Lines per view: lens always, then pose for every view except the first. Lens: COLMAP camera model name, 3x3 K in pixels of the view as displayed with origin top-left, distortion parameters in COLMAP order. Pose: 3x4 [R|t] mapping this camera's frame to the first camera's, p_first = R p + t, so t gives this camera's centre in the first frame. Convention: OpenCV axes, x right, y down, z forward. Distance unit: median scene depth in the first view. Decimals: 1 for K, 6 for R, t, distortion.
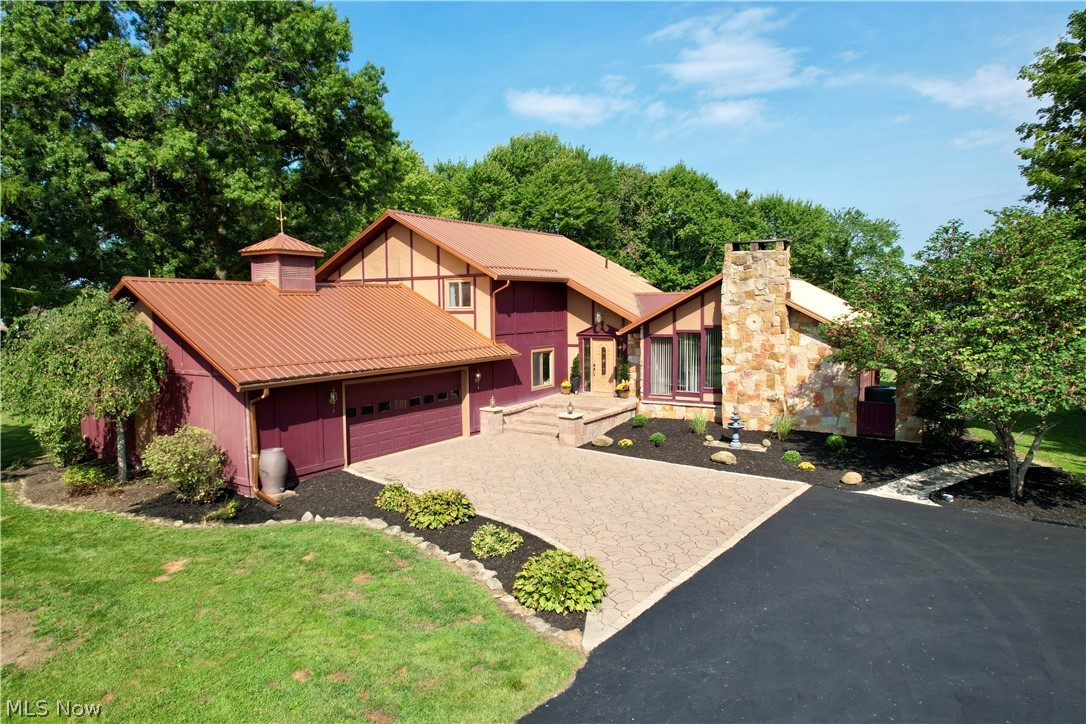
lens RADIAL K [[688.2, 0, 536.9], [0, 688.2, 362.8], [0, 0, 1]] dist [-0.062979, 0.050465]
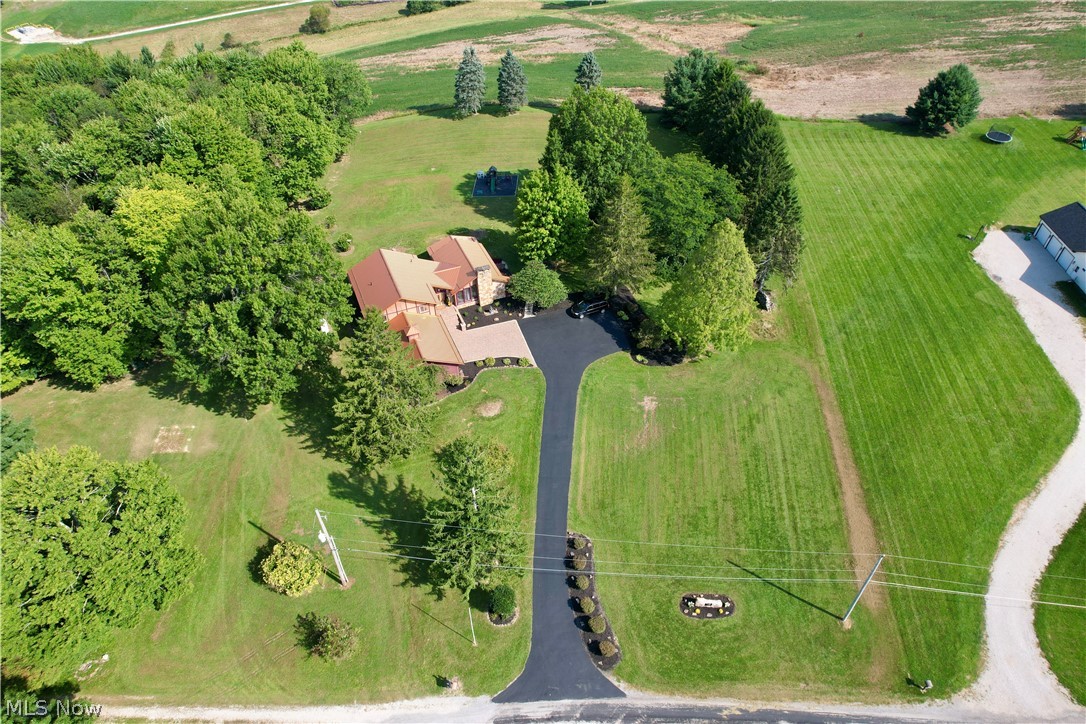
lens RADIAL K [[688.2, 0, 540.4], [0, 688.2, 361.3], [0, 0, 1]] dist [-0.062979, 0.050465]
pose [[0.565171, -0.557208, 0.608359, -2.214745], [0.082099, 0.771756, 0.630597, -2.211993], [-0.820878, -0.306449, 0.481921, -1.411224]]
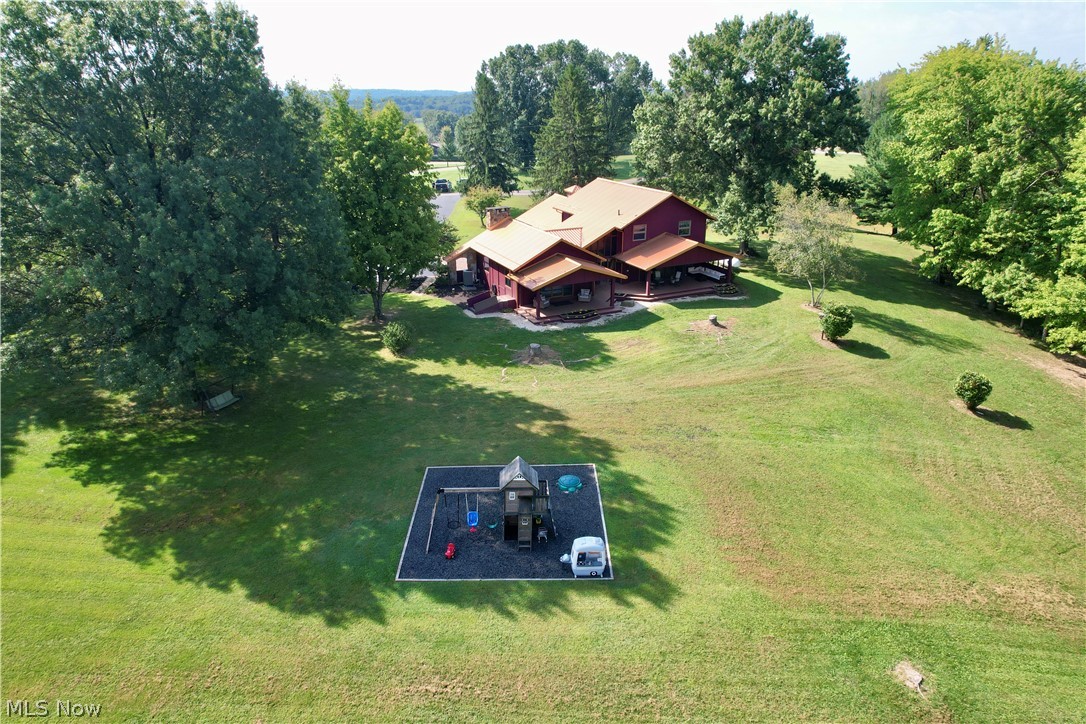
lens RADIAL K [[688.2, 0, 546.6], [0, 688.2, 363.8], [0, 0, 1]] dist [-0.062979, 0.050465]
pose [[-0.515402, 0.320228, -0.794868, 2.352301], [-0.073137, 0.907734, 0.413121, -0.698416], [0.853822, 0.271057, -0.444428, 2.328919]]
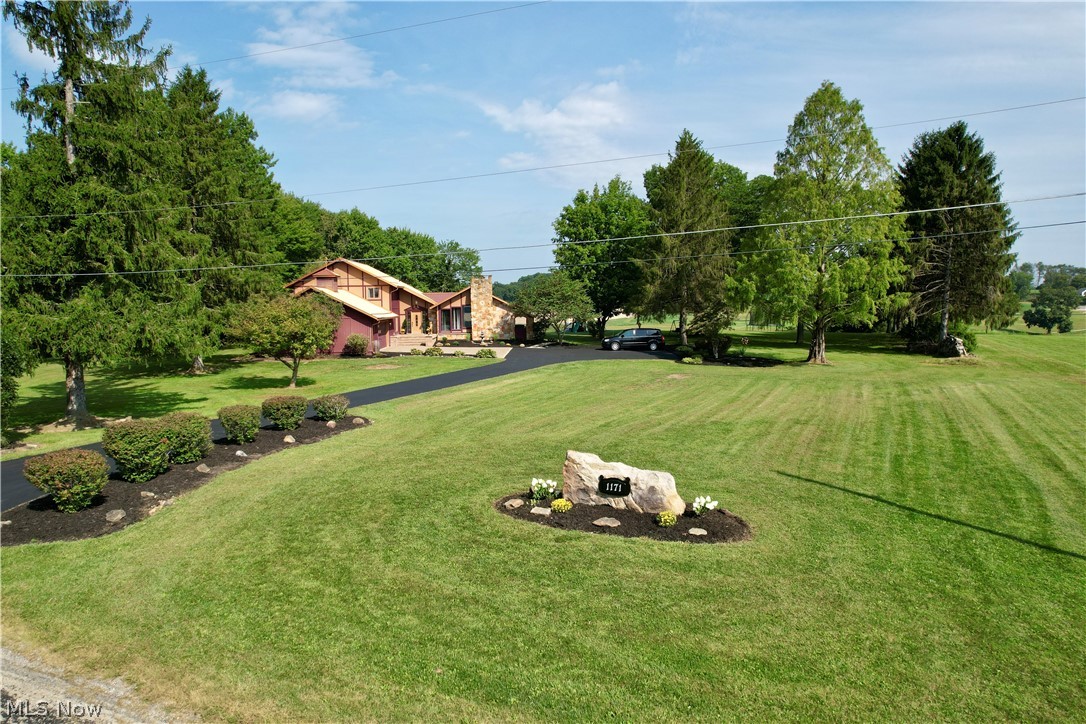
lens RADIAL K [[688.2, 0, 544.0], [0, 688.2, 357.1], [0, 0, 1]] dist [-0.062979, 0.050465]
pose [[0.801426, -0.046506, 0.596283, -1.142460], [0.052788, 0.998582, 0.006933, 0.152733], [-0.595760, 0.025921, 0.802744, -1.400296]]
